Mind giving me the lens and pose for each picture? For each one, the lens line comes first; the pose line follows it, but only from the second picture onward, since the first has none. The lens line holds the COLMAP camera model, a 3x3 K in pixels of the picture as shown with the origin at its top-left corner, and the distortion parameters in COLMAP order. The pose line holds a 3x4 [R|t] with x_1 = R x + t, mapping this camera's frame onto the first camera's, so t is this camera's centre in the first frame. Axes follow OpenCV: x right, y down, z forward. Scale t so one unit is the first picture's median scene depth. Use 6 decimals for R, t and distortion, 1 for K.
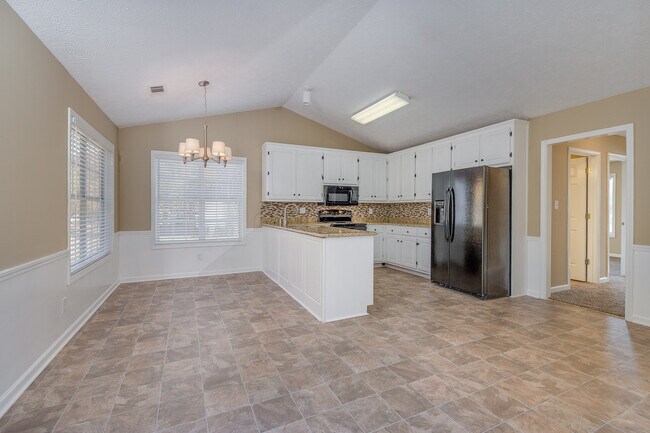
lens RADIAL K [[294.6, 0, 328.7], [0, 294.6, 206.2], [0, 0, 1]] dist [0.022973, -0.000078]
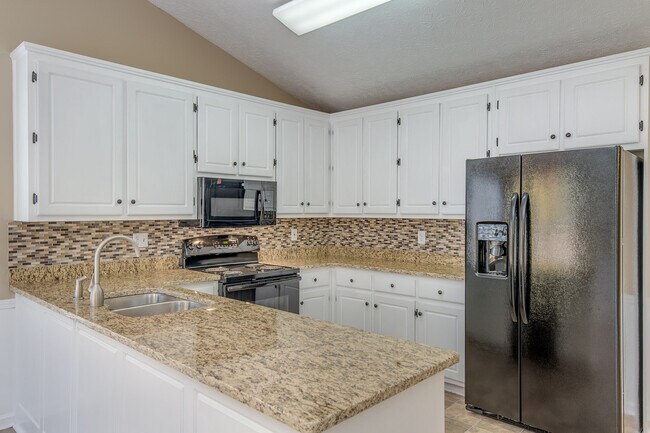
lens RADIAL K [[451.7, 0, 328.6], [0, 451.7, 216.9], [0, 0, 1]] dist [0.000435, 0.002202]
pose [[0.937369, -0.001817, 0.348333, -0.063955], [-0.005929, 0.999758, 0.021170, -0.031313], [-0.348288, -0.021910, 0.937132, 0.366617]]
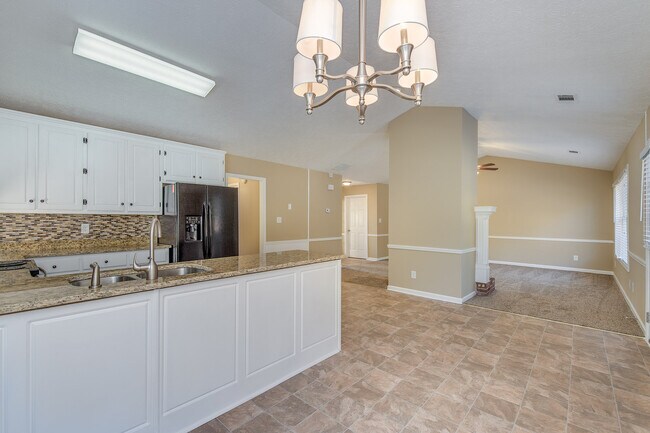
lens RADIAL K [[294.6, 0, 310.8], [0, 294.6, 222.9], [0, 0, 1]] dist [0.022973, -0.000078]
pose [[-0.372289, -0.023039, 0.927831, -0.476616], [-0.020512, 0.999652, 0.016592, -0.016129], [-0.927890, -0.012855, -0.372632, 0.805011]]
